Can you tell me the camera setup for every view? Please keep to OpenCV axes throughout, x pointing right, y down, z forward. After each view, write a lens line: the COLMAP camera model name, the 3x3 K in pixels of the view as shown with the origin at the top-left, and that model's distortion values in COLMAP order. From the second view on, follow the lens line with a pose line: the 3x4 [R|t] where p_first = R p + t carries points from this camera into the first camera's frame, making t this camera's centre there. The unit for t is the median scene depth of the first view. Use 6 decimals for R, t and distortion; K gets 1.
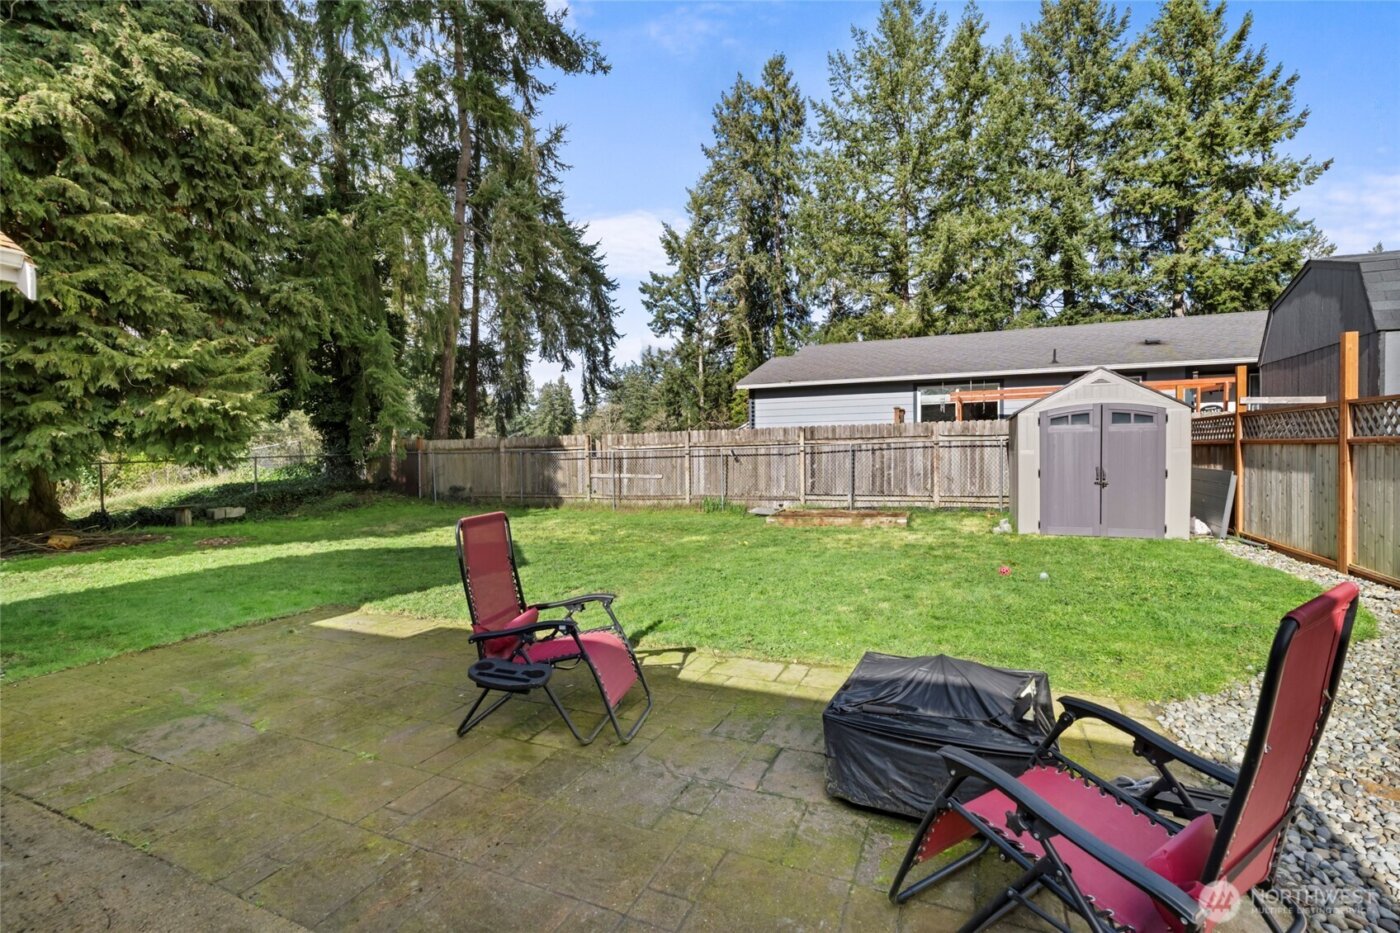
lens RADIAL K [[633.6, 0, 704.0], [0, 633.6, 461.1], [0, 0, 1]] dist [0.005939, 0.000785]
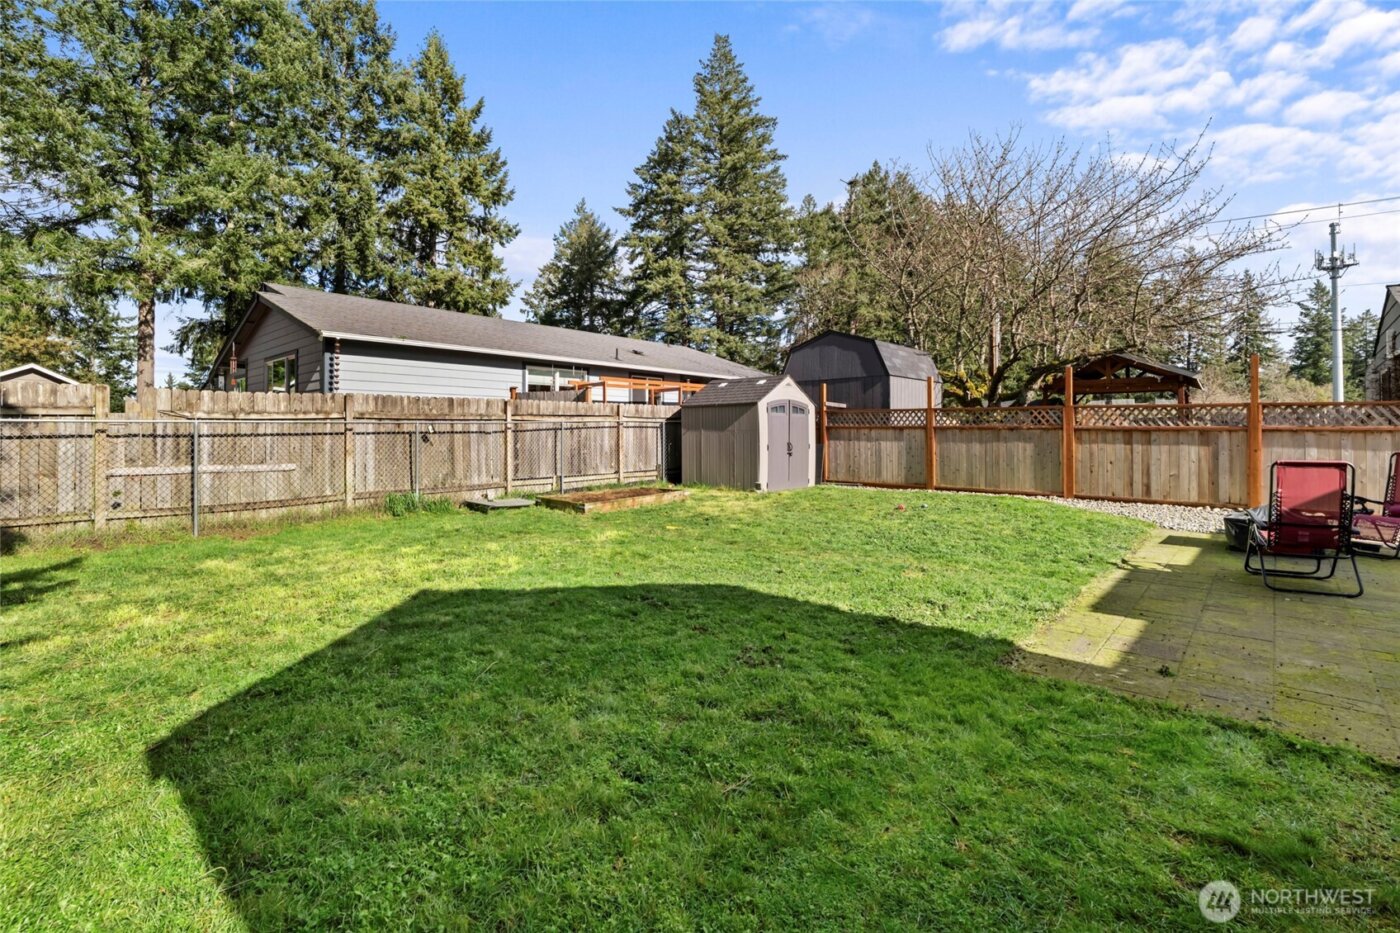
lens RADIAL K [[633.6, 0, 701.8], [0, 633.6, 436.2], [0, 0, 1]] dist [0.005939, 0.000785]
pose [[0.303194, 0.008503, 0.952891, -0.544129], [0.010118, 0.999875, -0.012142, 0.007098], [-0.952875, 0.013323, 0.303070, 0.479596]]
